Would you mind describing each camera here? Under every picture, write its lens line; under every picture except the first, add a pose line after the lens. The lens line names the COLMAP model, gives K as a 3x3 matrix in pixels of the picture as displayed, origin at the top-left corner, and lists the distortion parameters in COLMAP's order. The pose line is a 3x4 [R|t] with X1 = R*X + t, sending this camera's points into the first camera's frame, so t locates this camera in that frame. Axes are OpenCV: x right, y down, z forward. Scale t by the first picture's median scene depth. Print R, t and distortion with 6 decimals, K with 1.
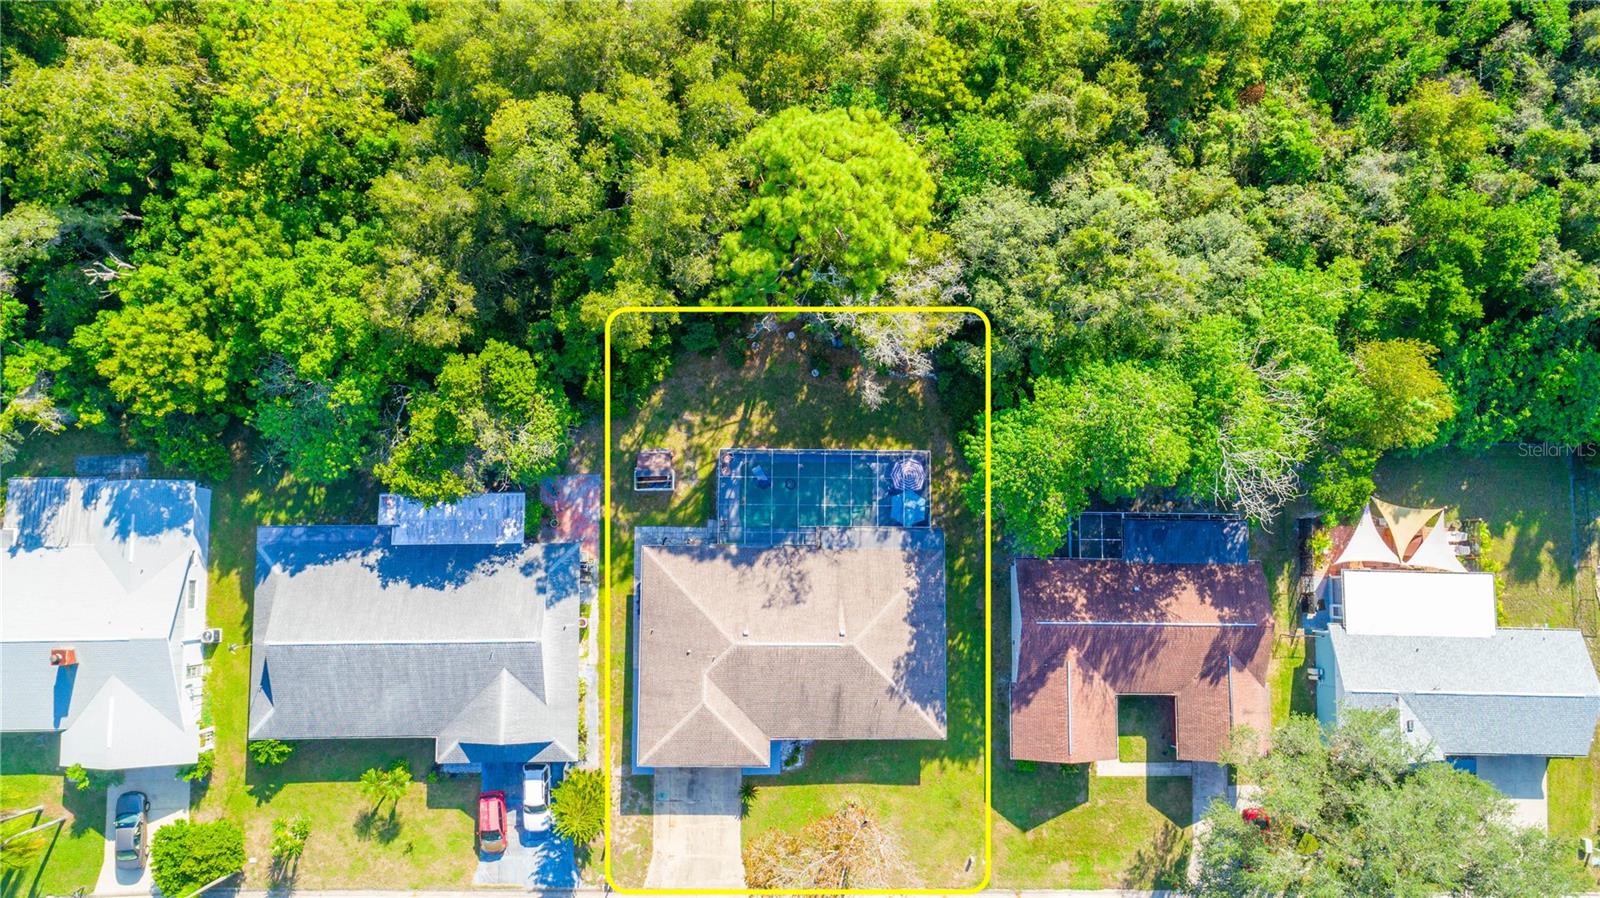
lens RADIAL K [[1066.5, 0, 800.0], [0, 1066.5, 449.0], [0, 0, 1]] dist [-0.006923, -0.000813]
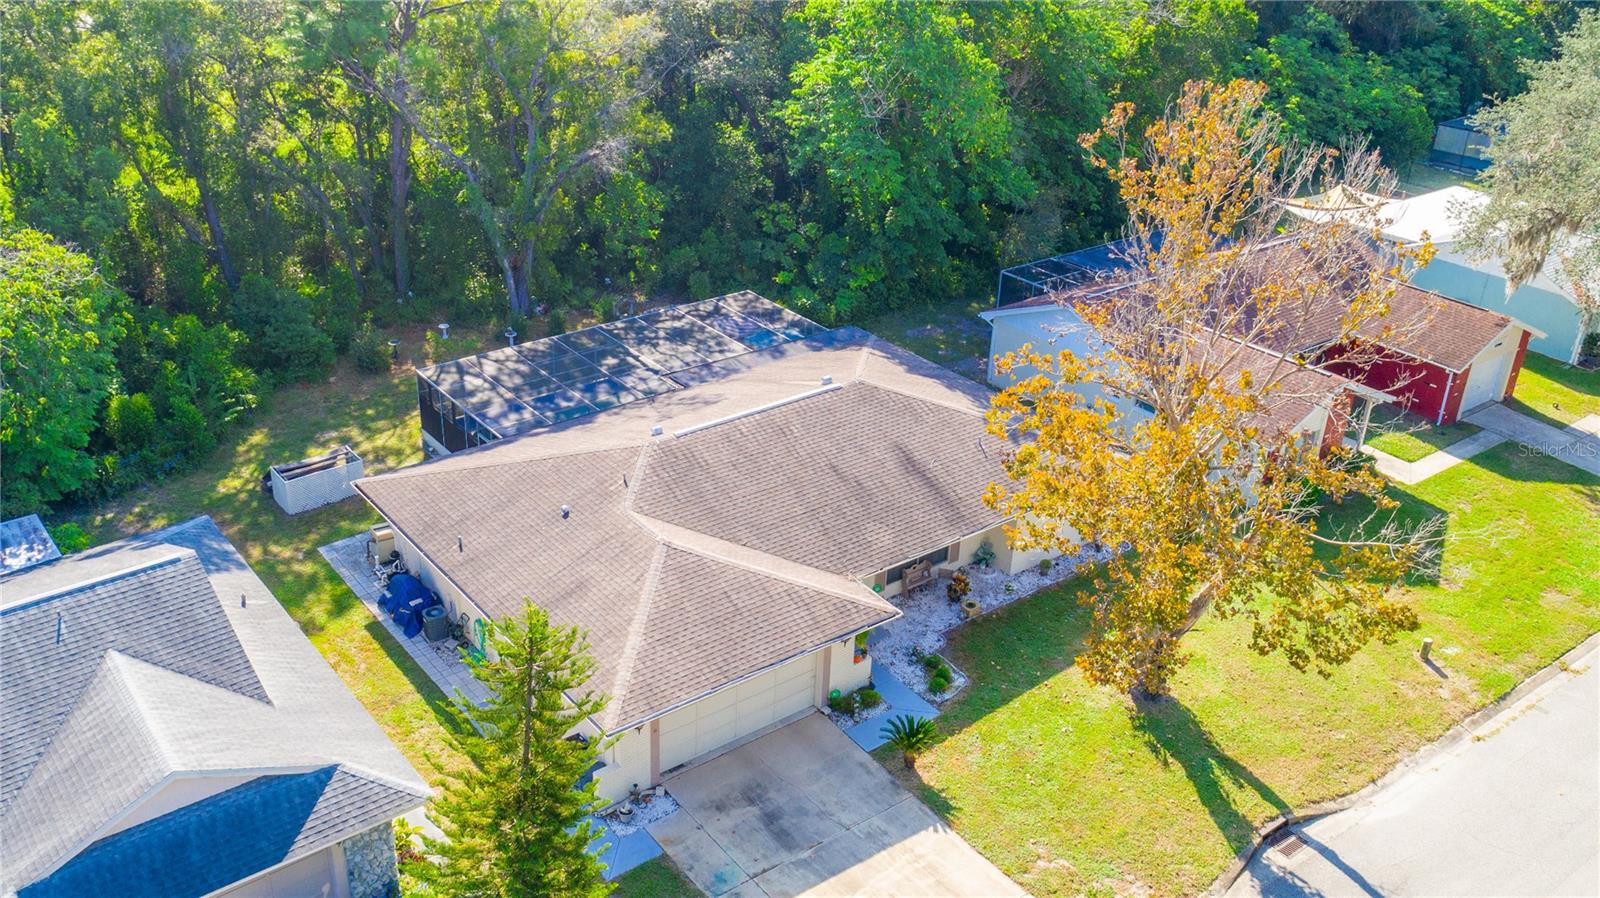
lens RADIAL K [[1391.1, 0, 735.9], [0, 1391.1, 450.2], [0, 0, 1]] dist [-0.008688, 0.006521]
pose [[0.805850, -0.281867, 0.520727, -0.313886], [0.589941, 0.457566, -0.665284, 0.557189], [-0.050745, 0.843318, 0.535014, 0.672072]]
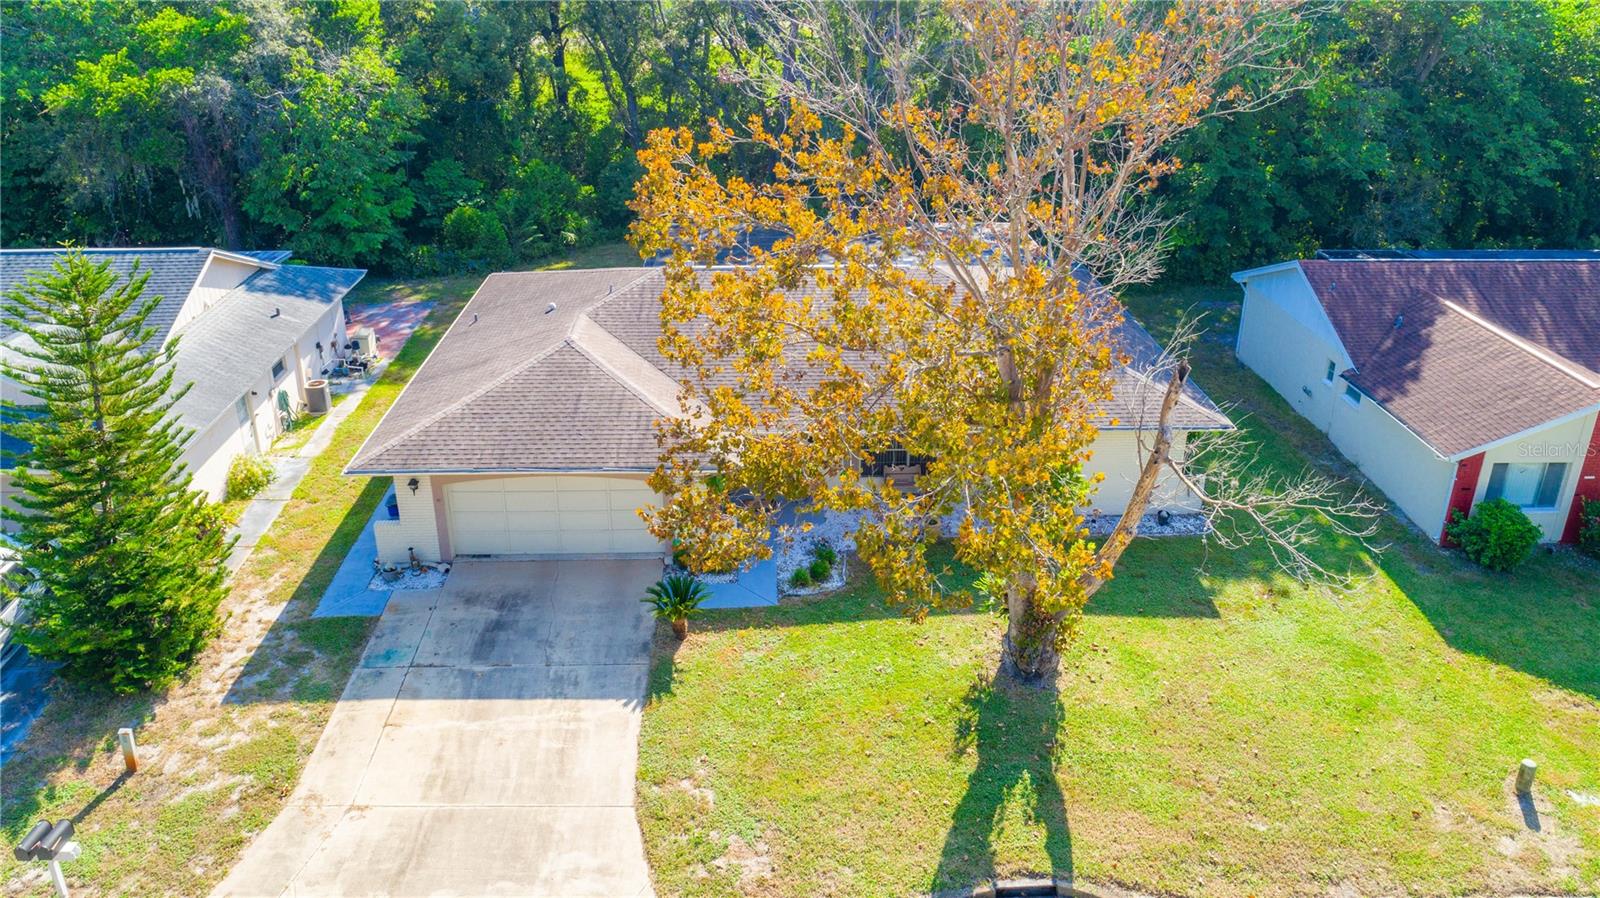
lens RADIAL K [[1066.5, 0, 800.0], [0, 1066.5, 449.0], [0, 0, 1]] dist [-0.006923, -0.000813]
pose [[0.998902, -0.037766, 0.027731, -0.019468], [0.043548, 0.529966, -0.846900, 0.562080], [0.017287, 0.847177, 0.531029, 0.803234]]
